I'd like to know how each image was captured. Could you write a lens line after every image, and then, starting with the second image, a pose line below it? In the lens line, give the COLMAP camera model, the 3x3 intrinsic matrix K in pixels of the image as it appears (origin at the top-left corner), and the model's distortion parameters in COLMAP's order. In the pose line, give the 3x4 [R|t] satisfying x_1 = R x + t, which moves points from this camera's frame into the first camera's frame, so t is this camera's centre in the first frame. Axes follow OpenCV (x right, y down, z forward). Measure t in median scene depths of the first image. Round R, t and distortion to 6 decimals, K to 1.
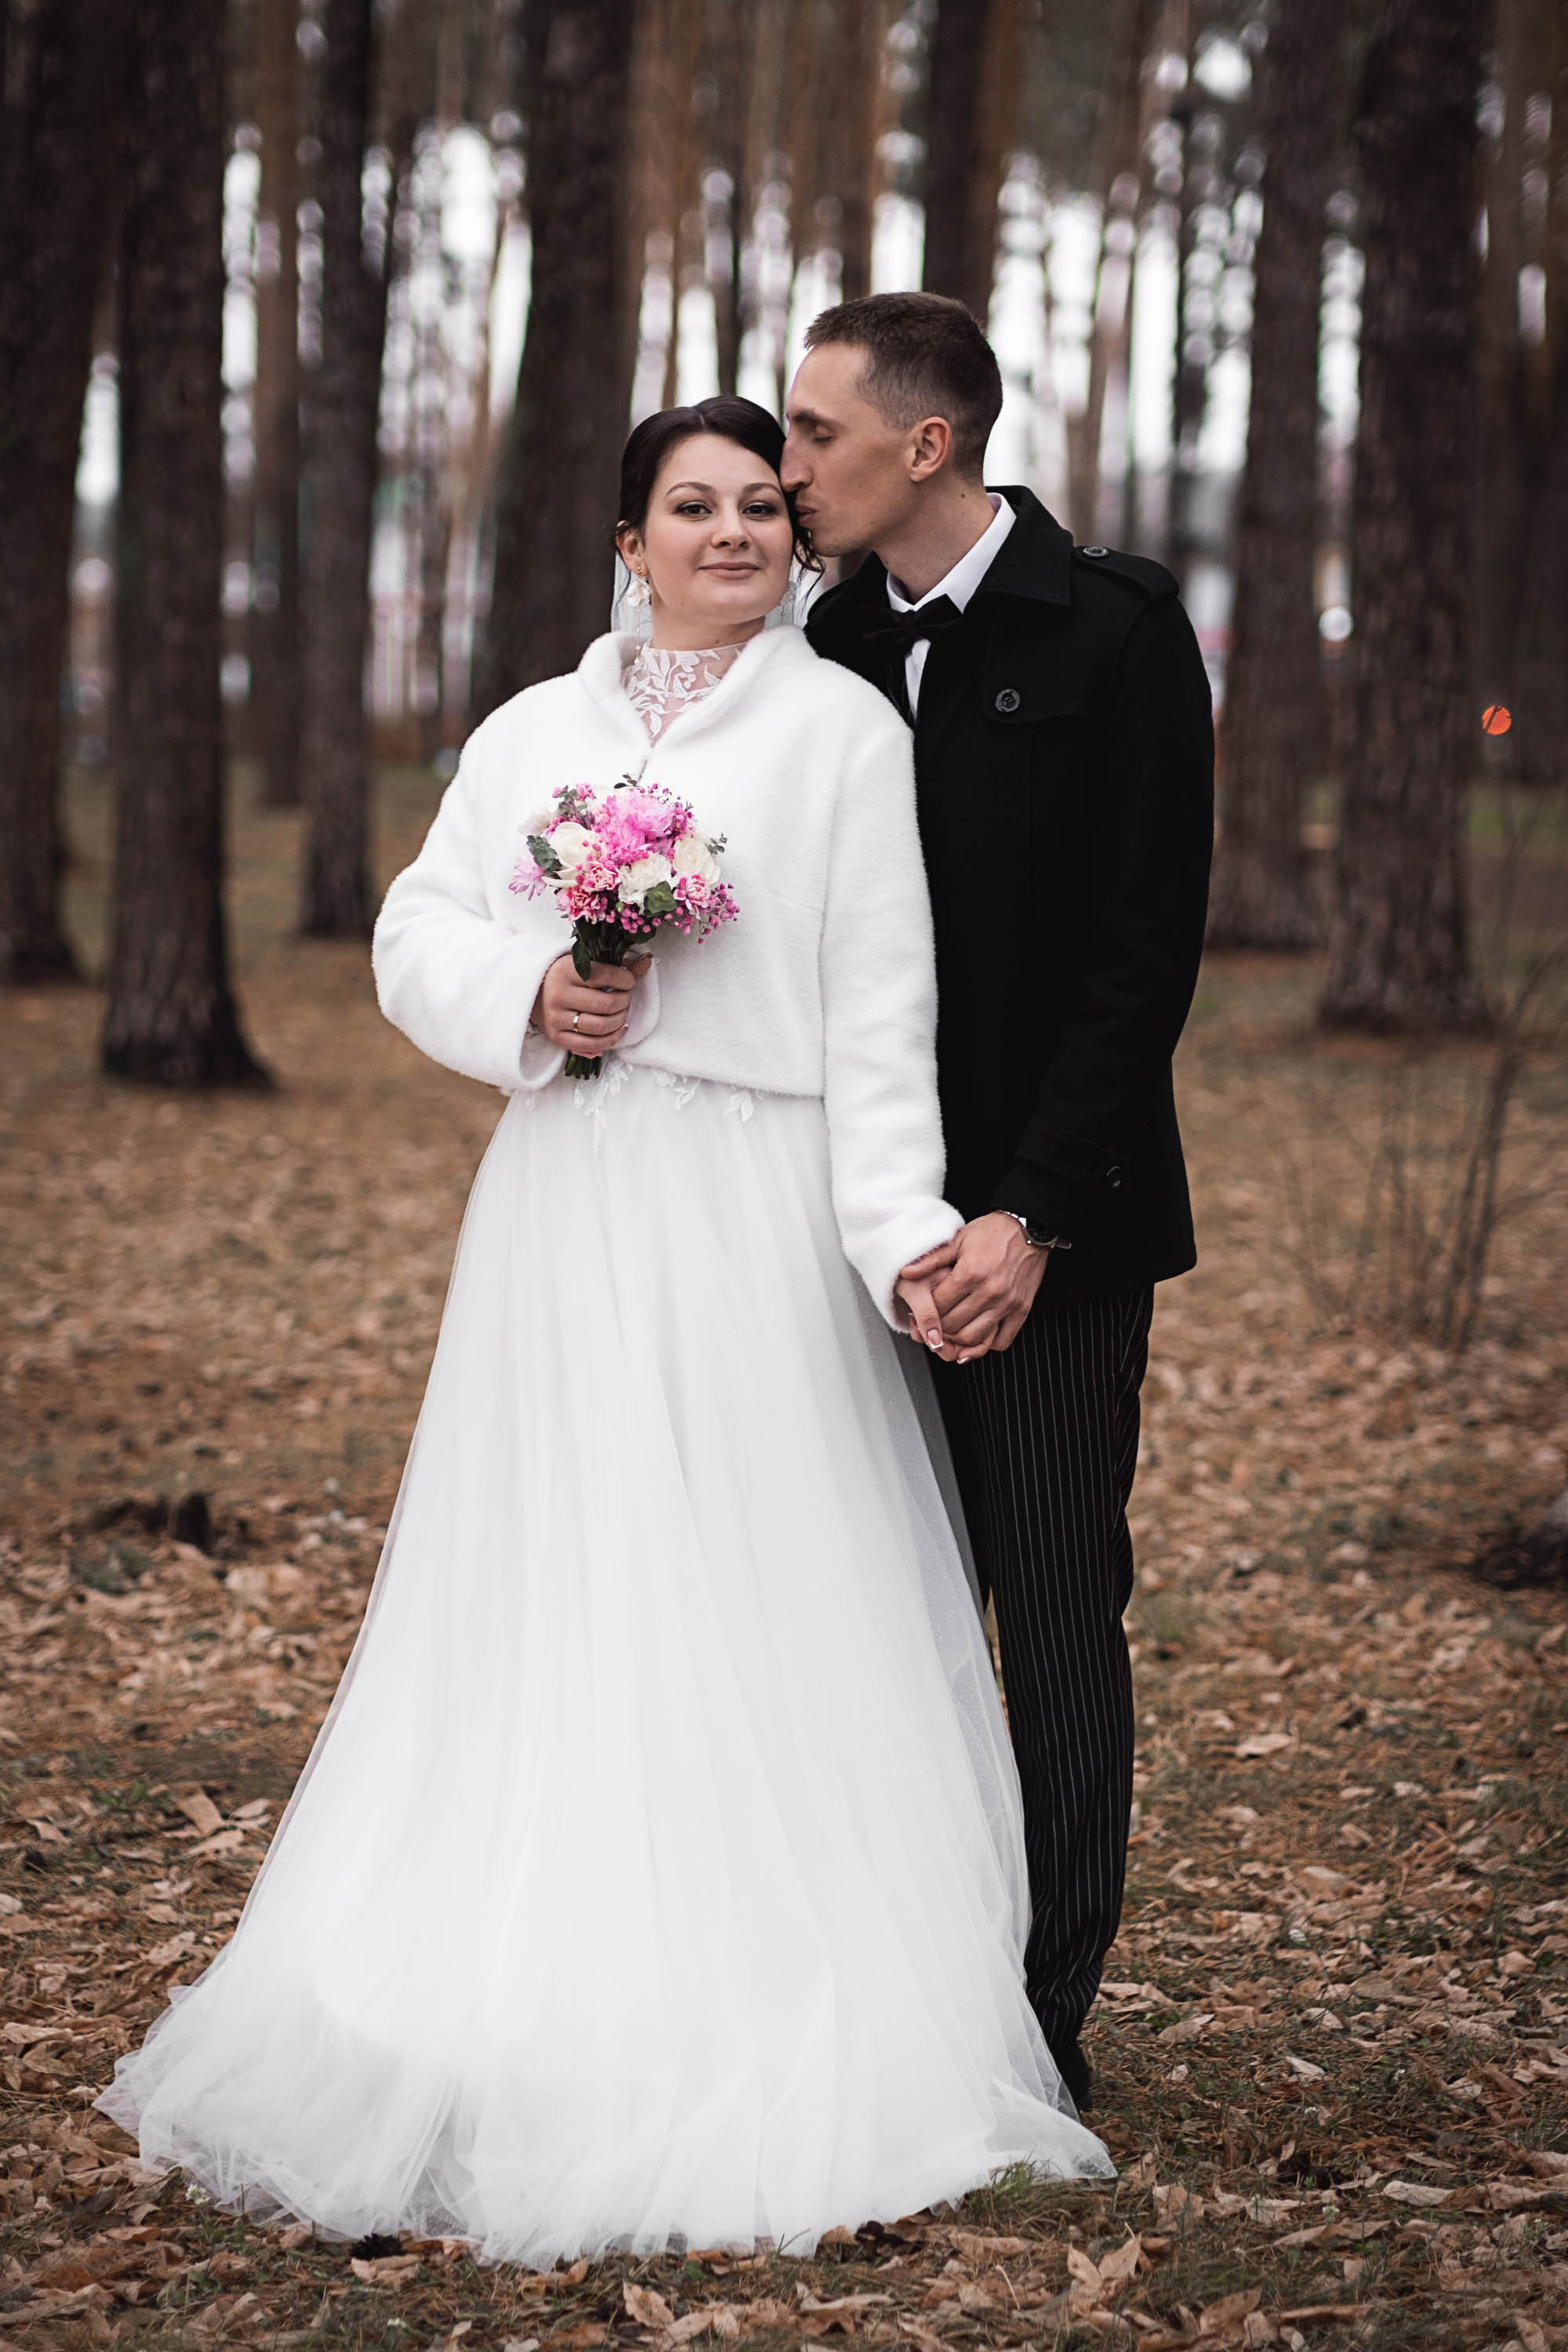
lens RADIAL K [[5783.5, 0, 794.4], [0, 5783.5, 1160.8], [0, 0, 1]] dist [0.379383, 0.000000]
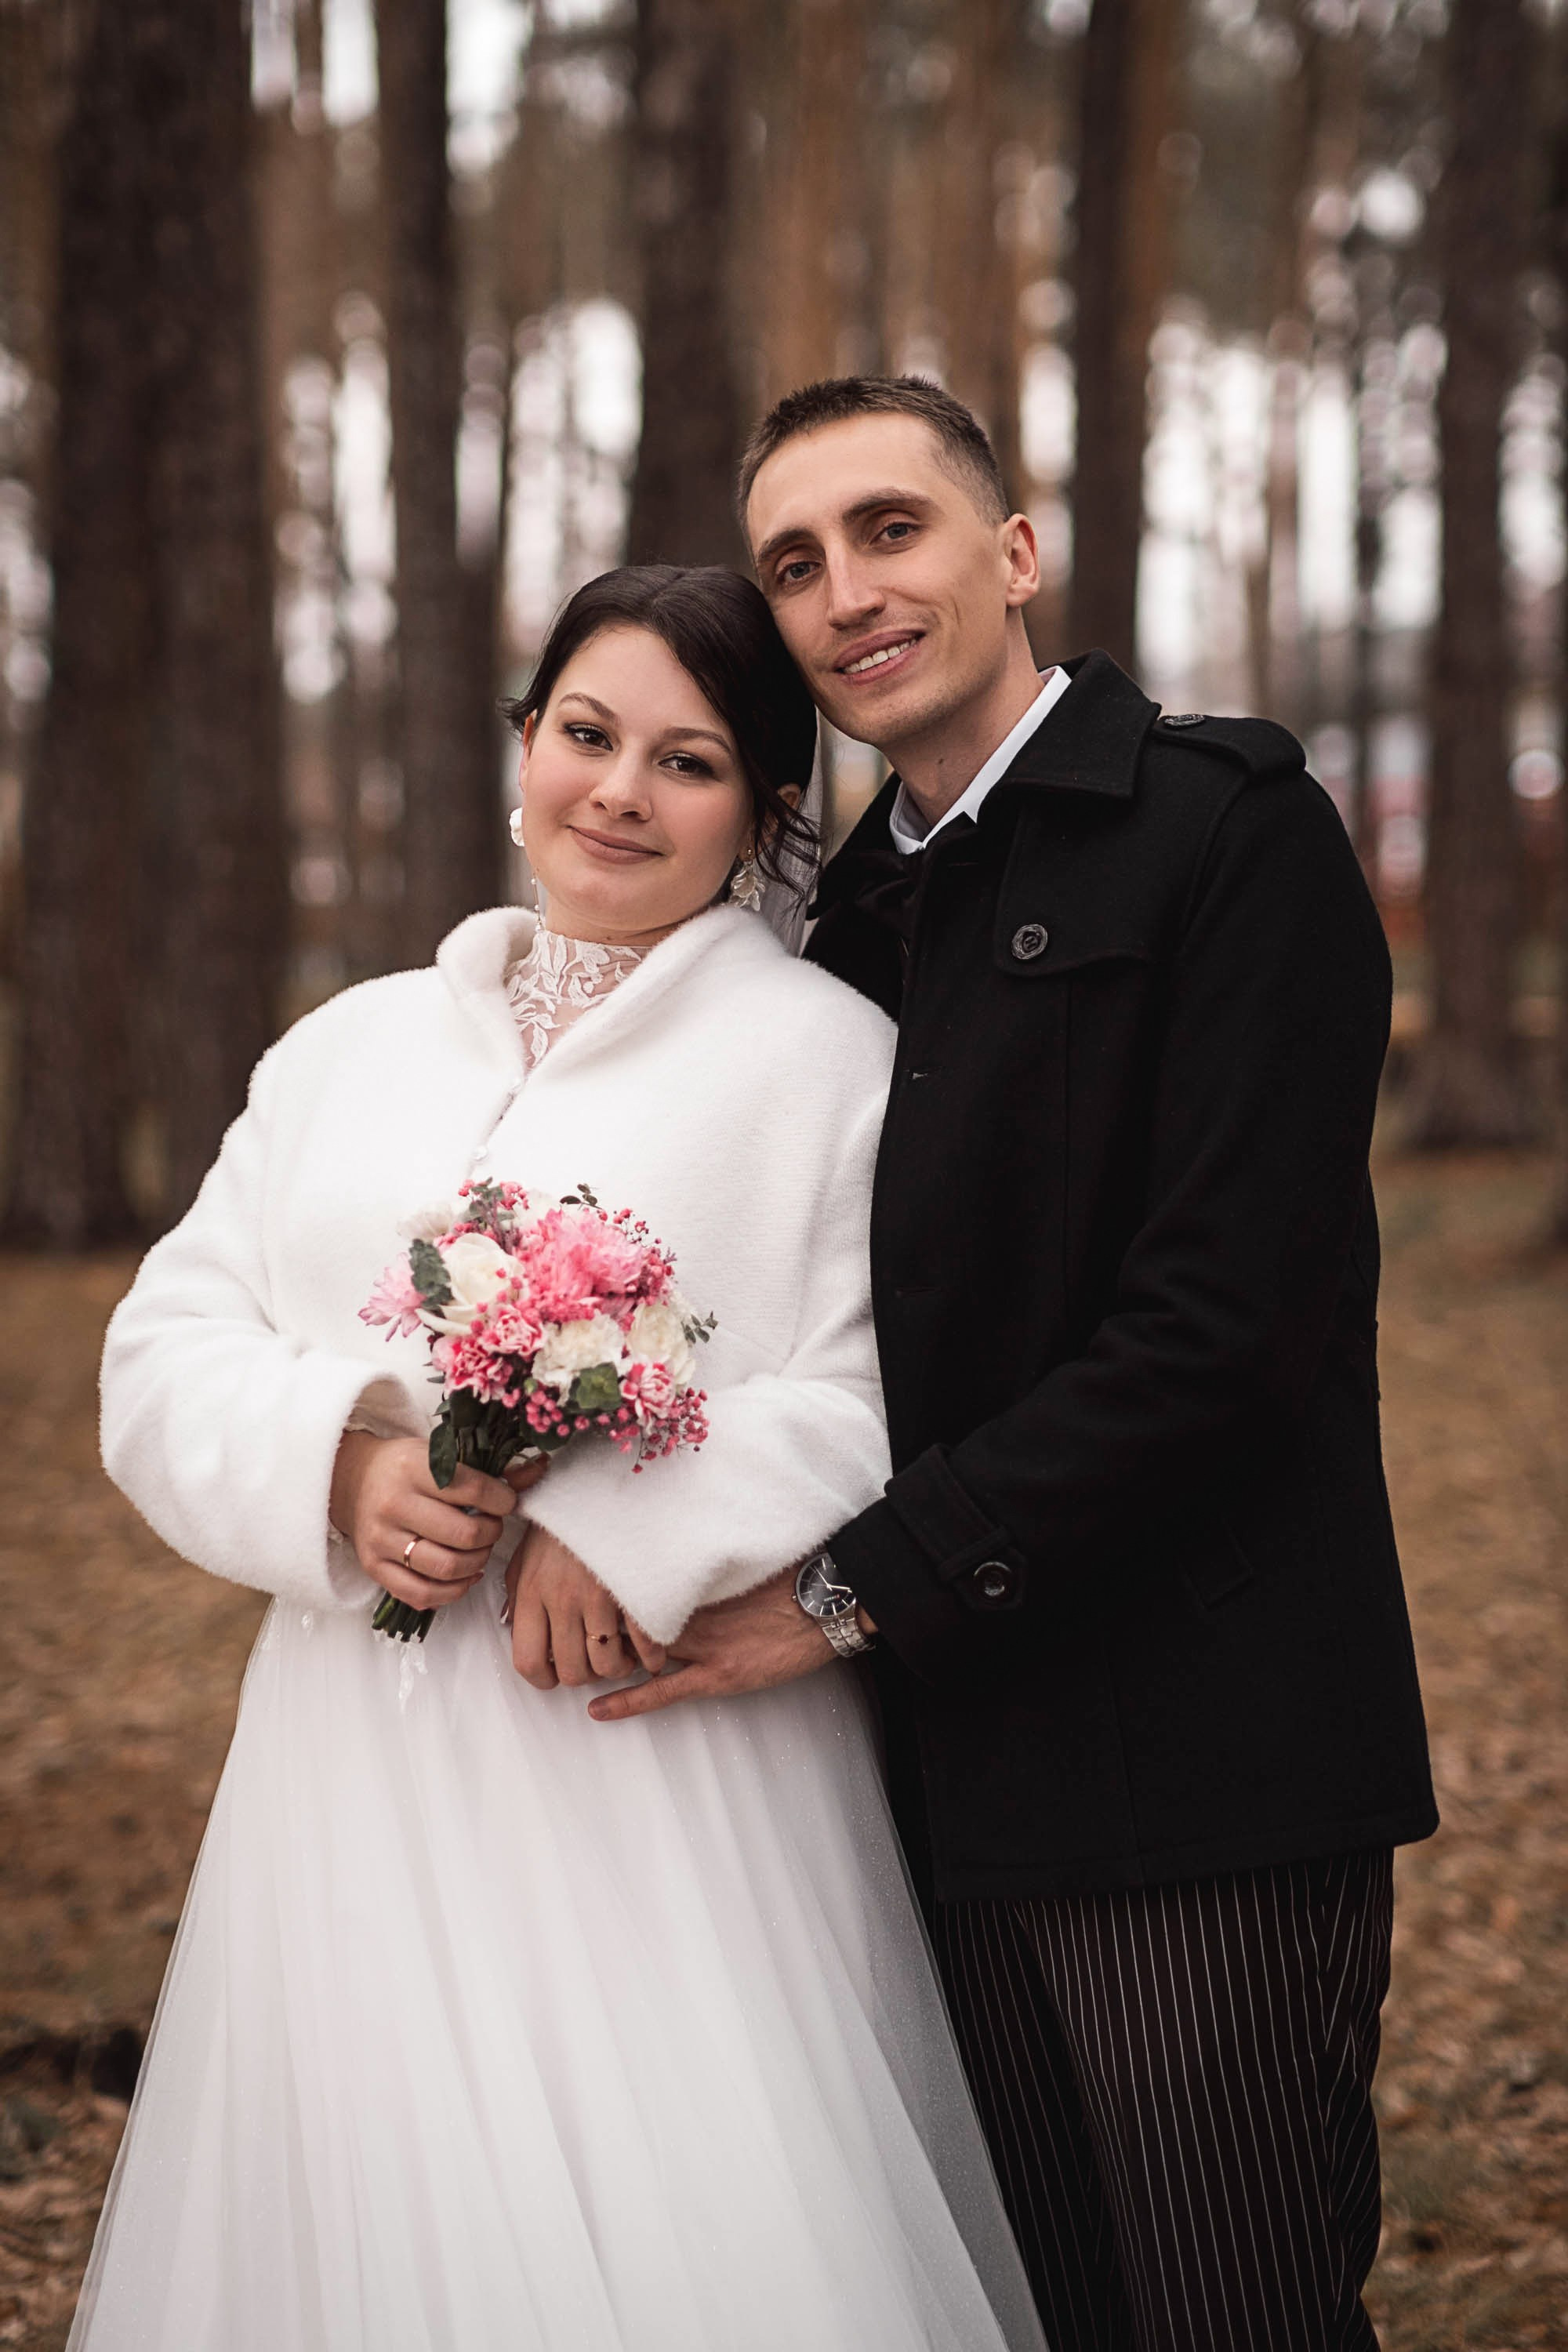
lens RADIAL K [[5783.5, 0, 793.1], [0, 5783.5, 1168.8], [0, 0, 1]] dist [0.379383, 0.000000]
pose [[0.998364, -0.044786, -0.035554, 0.014646], [0.043753, 0.998612, -0.029319, -0.025223], [0.036818, 0.027715, 0.998938, 0.219206]]
